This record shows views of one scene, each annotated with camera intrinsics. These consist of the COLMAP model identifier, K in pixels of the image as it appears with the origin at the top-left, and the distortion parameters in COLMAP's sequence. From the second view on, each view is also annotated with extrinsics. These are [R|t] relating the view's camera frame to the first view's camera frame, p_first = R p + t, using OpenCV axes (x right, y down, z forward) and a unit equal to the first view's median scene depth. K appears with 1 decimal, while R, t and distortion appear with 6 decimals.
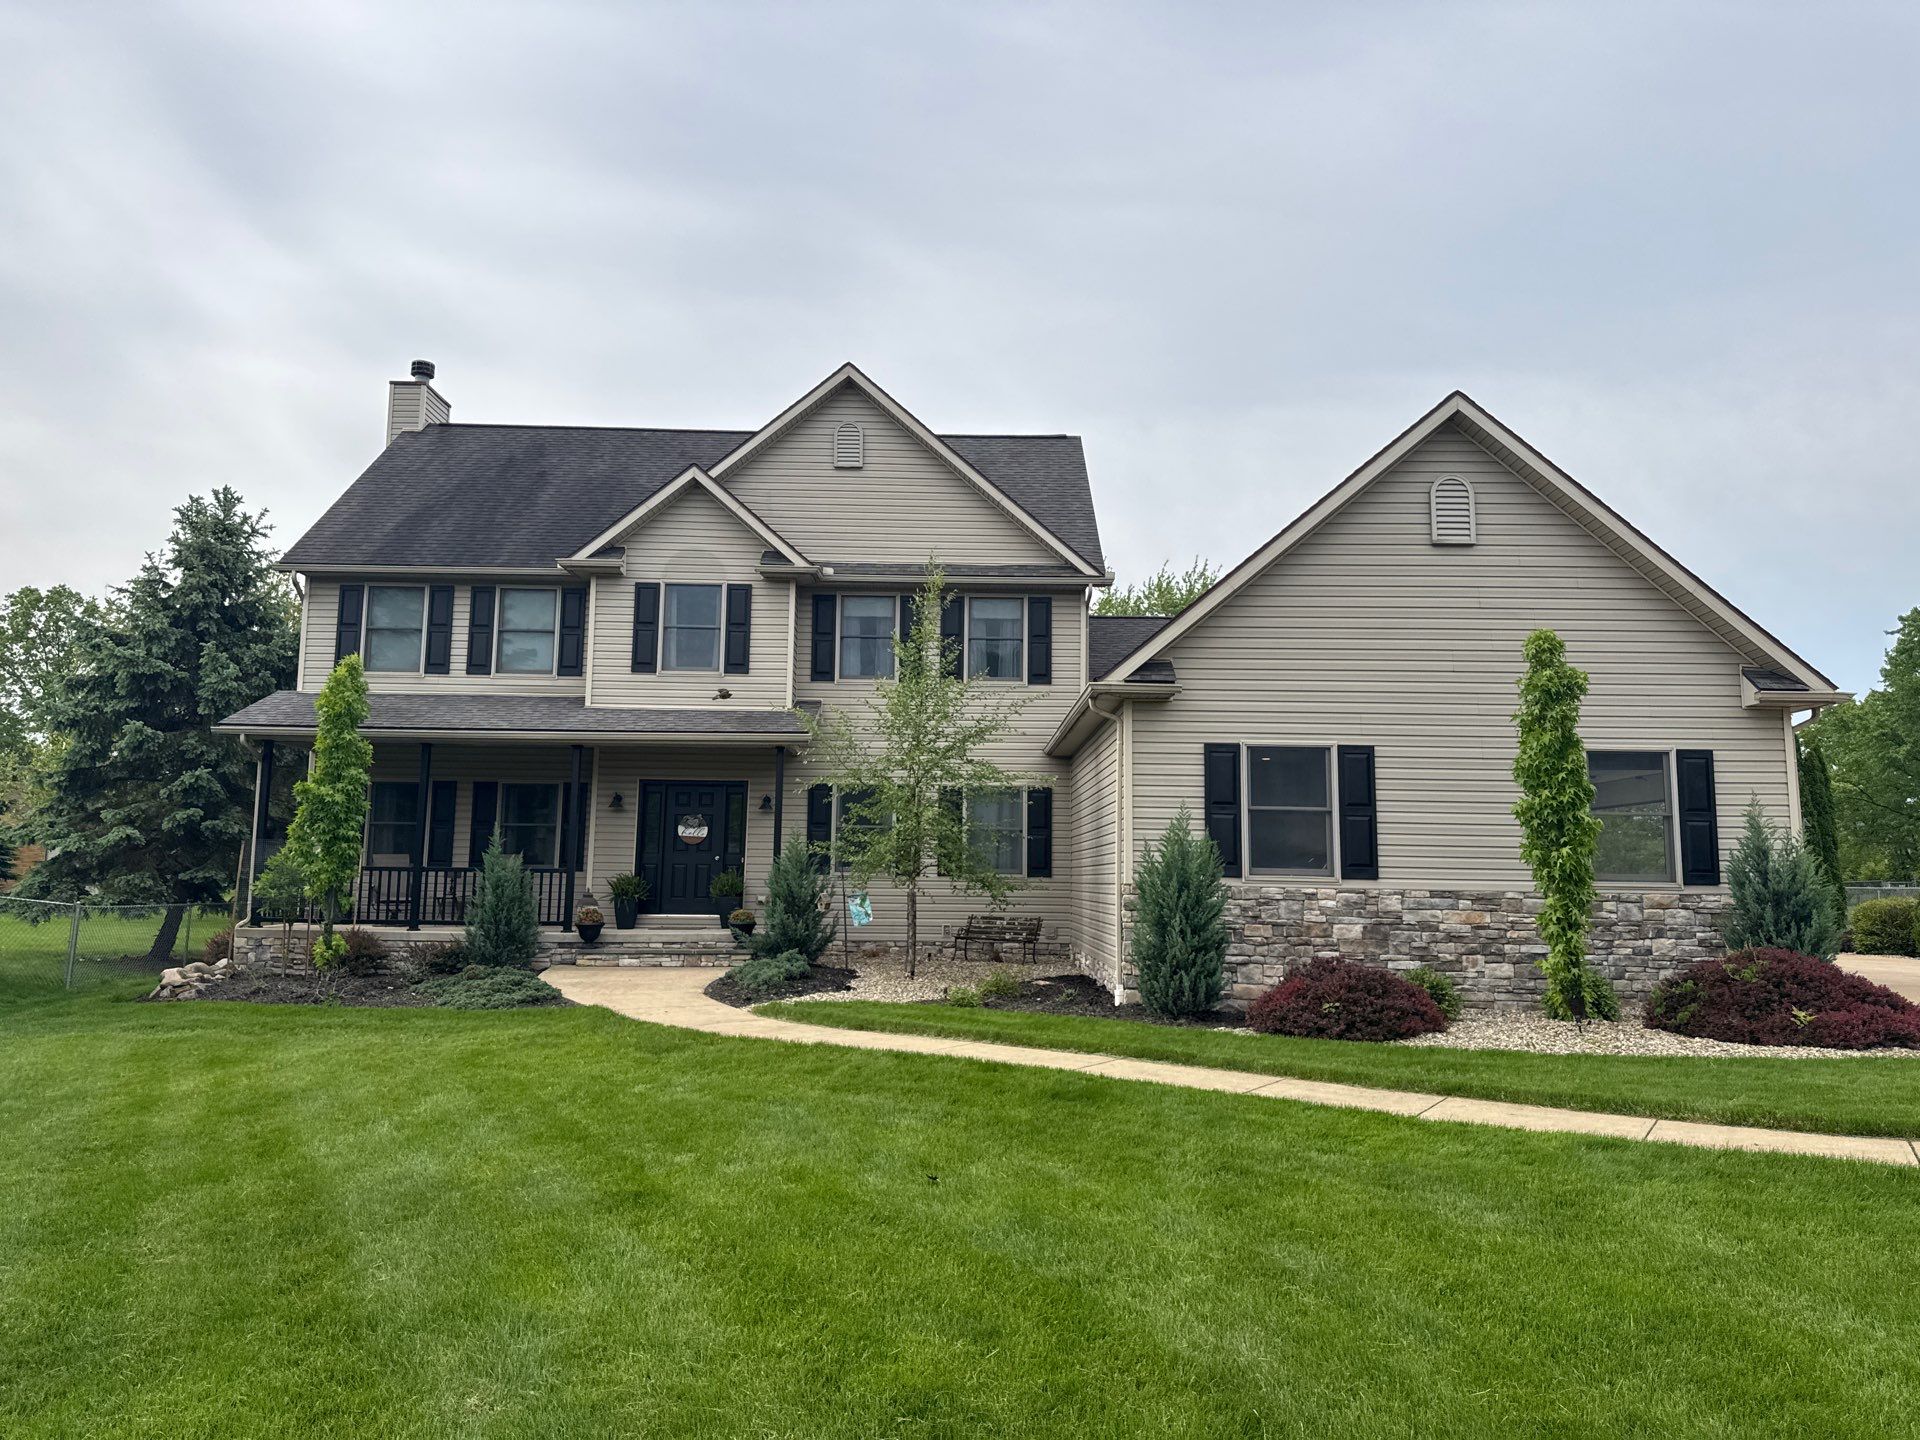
lens RADIAL K [[1331.4, 0, 974.1], [0, 1331.4, 705.4], [0, 0, 1]] dist [0.104443, -0.190790]
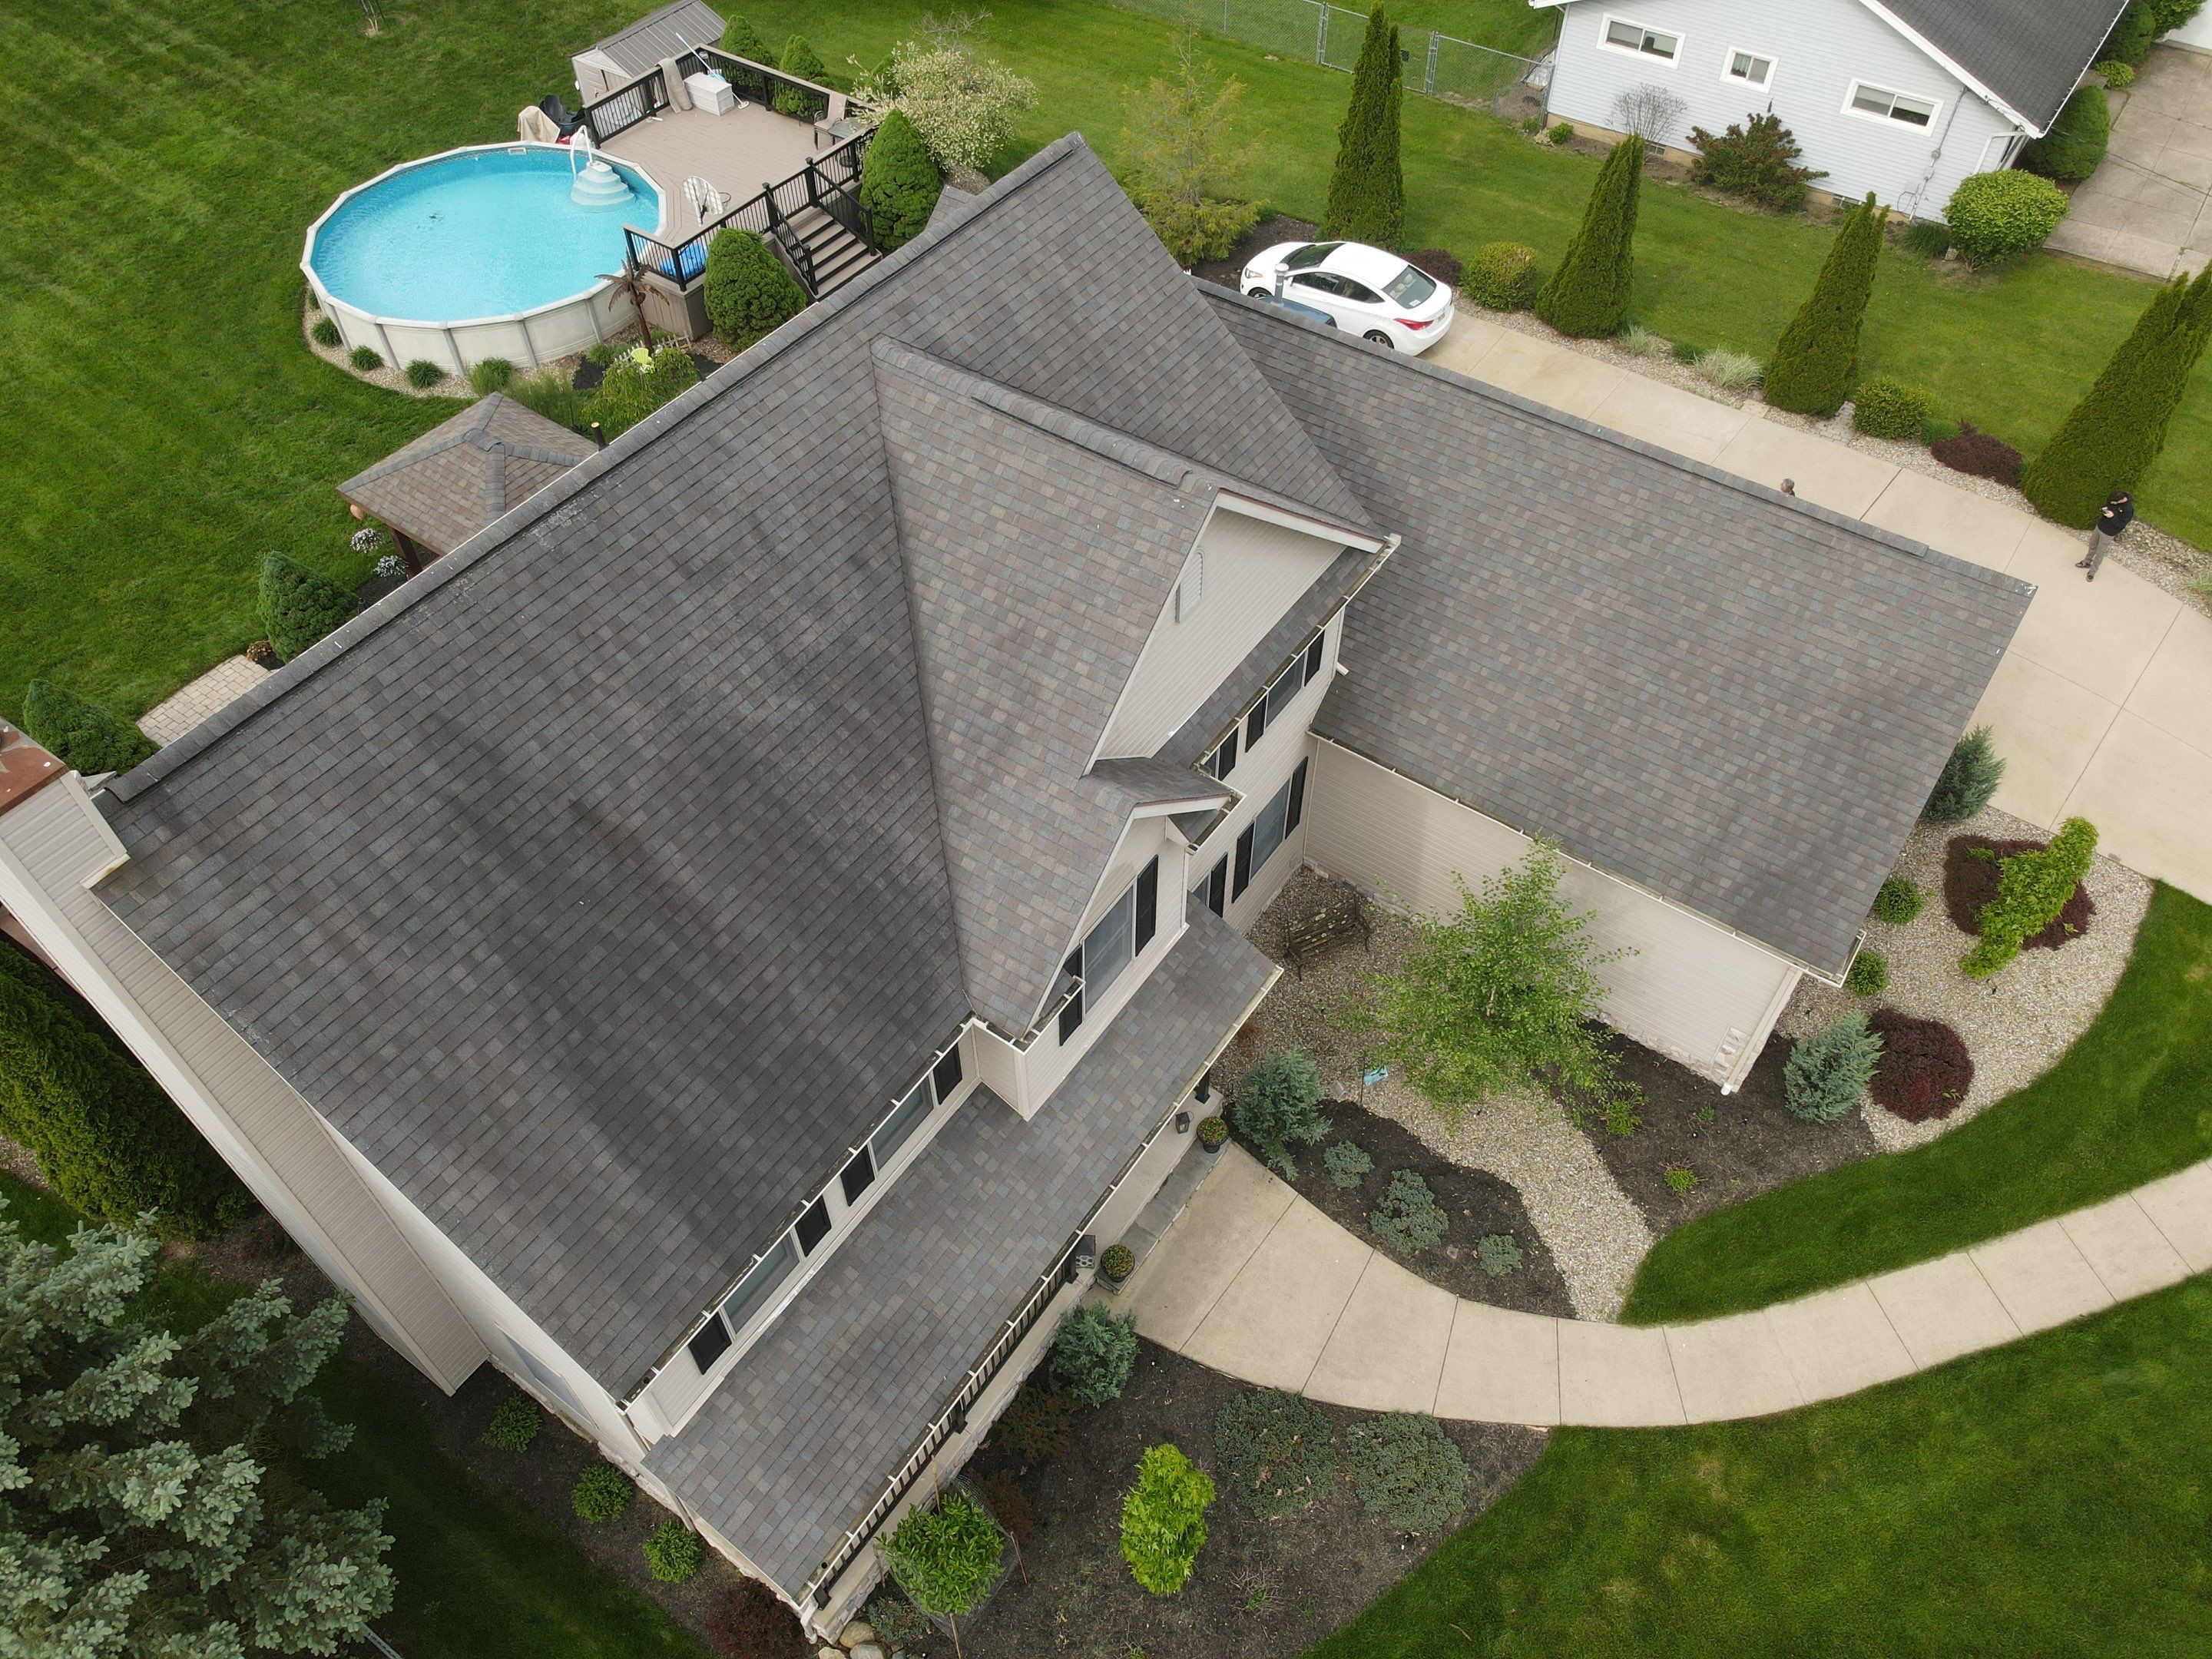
lens RADIAL K [[1600.3, 0, 1107.3], [0, 1600.3, 824.2], [0, 0, 1]] dist [-0.003958, 0.004957]
pose [[0.584755, -0.626317, 0.515547, -0.594430], [-0.092941, 0.579618, 0.809571, -0.759416], [-0.805868, -0.521316, 0.280724, 0.807278]]
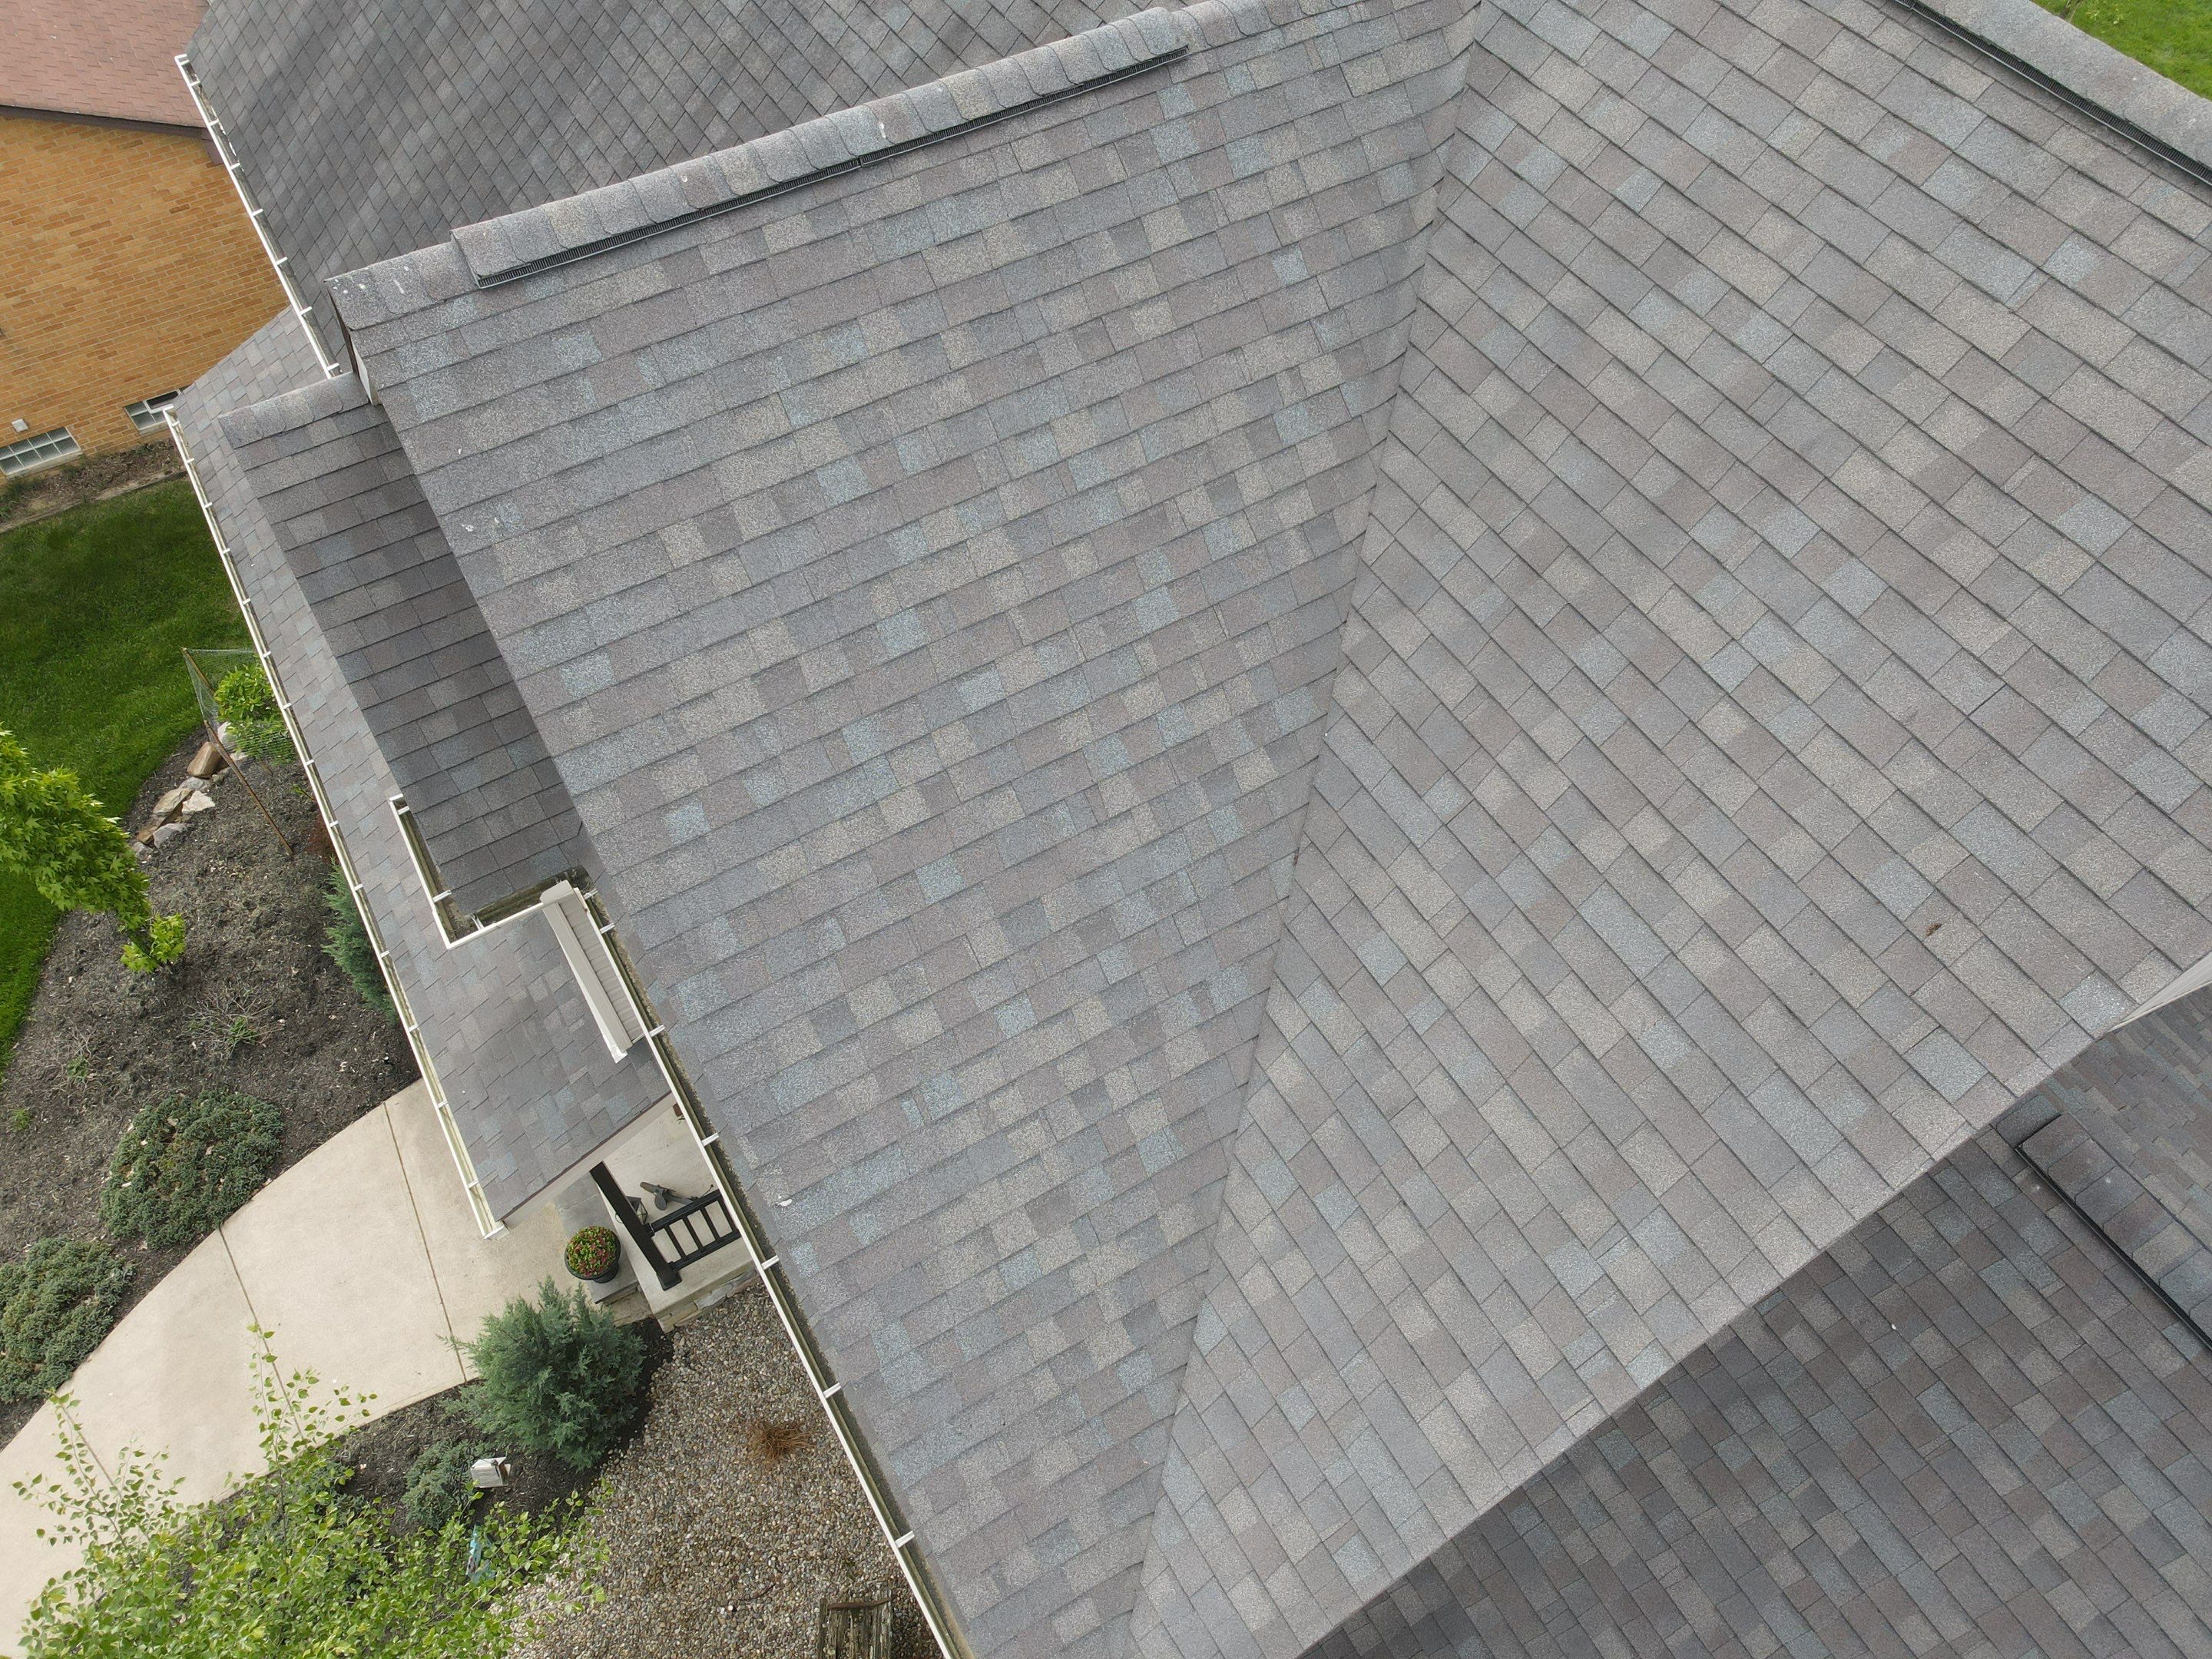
lens RADIAL K [[1600.3, 0, 1107.3], [0, 1600.3, 824.2], [0, 0, 1]] dist [-0.003958, 0.004957]
pose [[0.499531, 0.698856, -0.511927, 0.124853], [0.116584, 0.531330, 0.839104, -0.402043], [0.858415, -0.478841, 0.183941, 1.063924]]
